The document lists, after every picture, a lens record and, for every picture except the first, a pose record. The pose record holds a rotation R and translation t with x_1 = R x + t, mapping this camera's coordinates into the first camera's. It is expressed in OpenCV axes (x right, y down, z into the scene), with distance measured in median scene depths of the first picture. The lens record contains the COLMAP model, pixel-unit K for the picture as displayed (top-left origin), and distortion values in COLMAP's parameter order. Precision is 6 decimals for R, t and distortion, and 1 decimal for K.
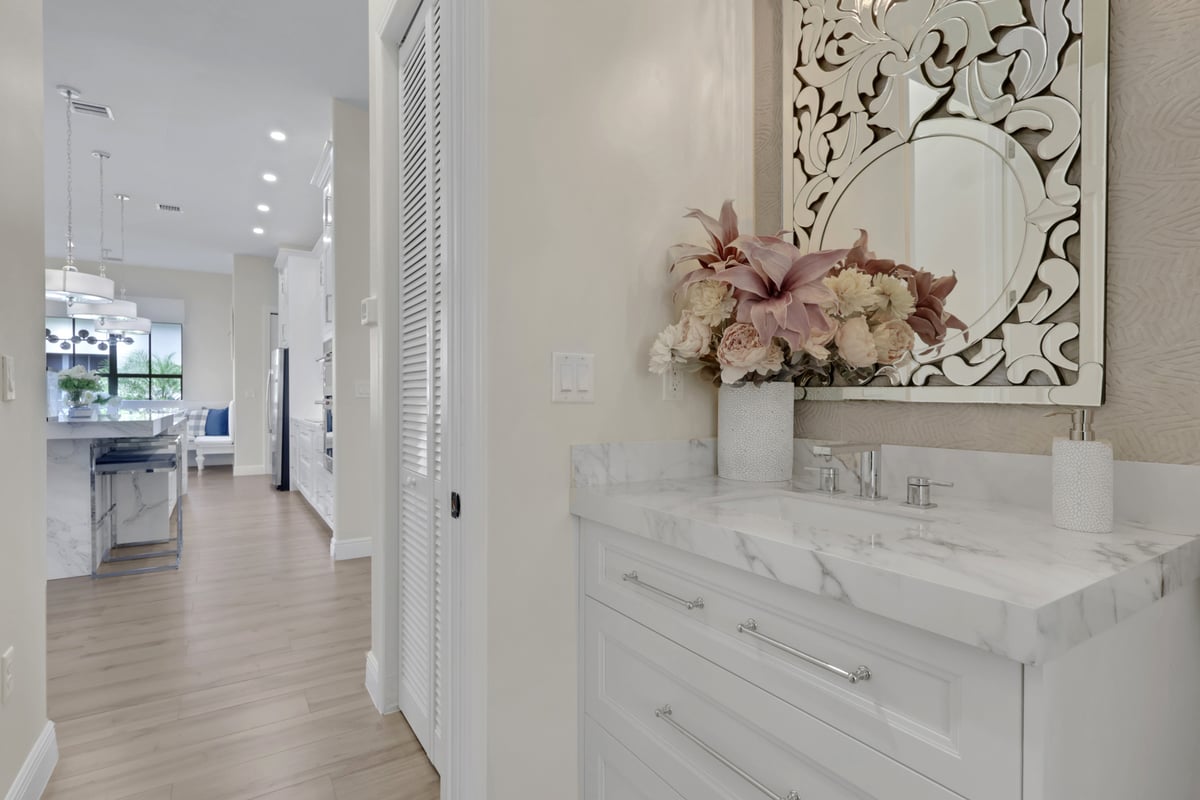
lens RADIAL K [[576.4, 0, 567.7], [0, 576.4, 409.3], [0, 0, 1]] dist [-0.001833, 0.003584]
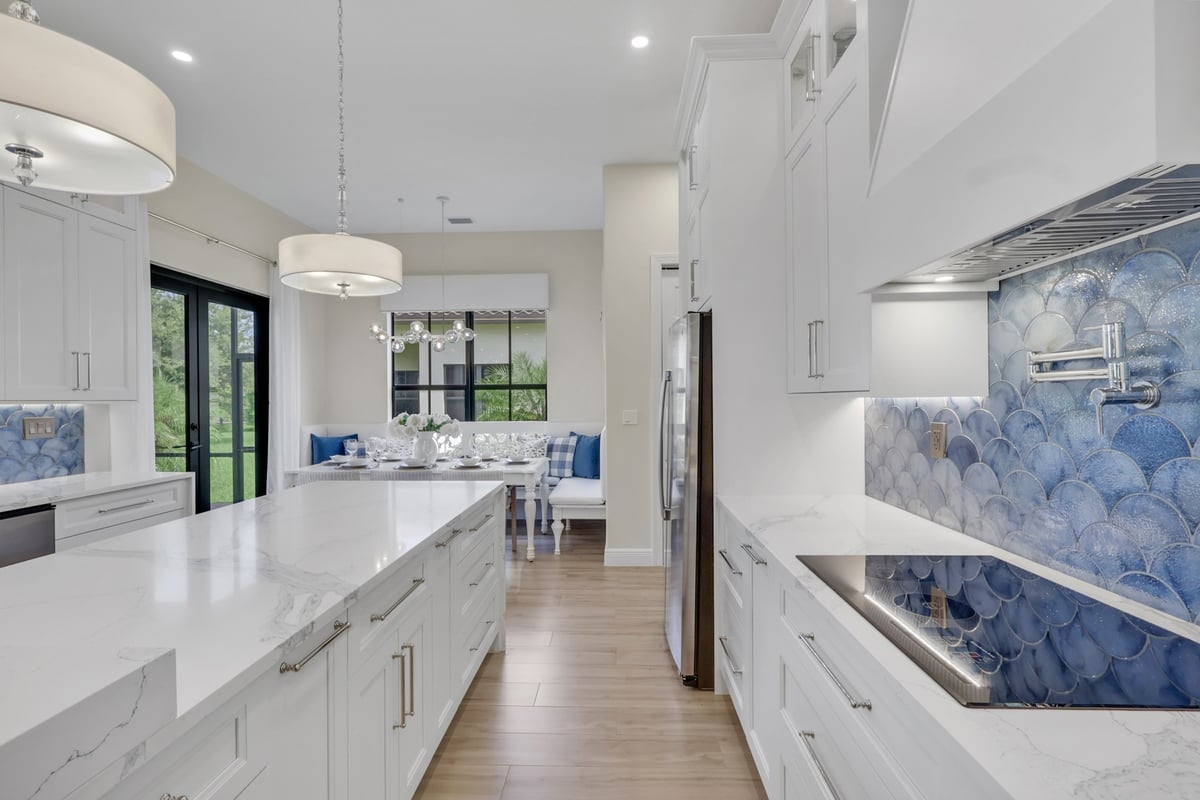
lens RADIAL K [[576.4, 0, 595.5], [0, 576.4, 386.8], [0, 0, 1]] dist [-0.001833, 0.003584]
pose [[0.836074, -0.020396, -0.548238, -1.079146], [-0.001931, 0.999193, -0.040118, -0.130941], [0.548614, 0.034600, 0.835359, 2.031666]]
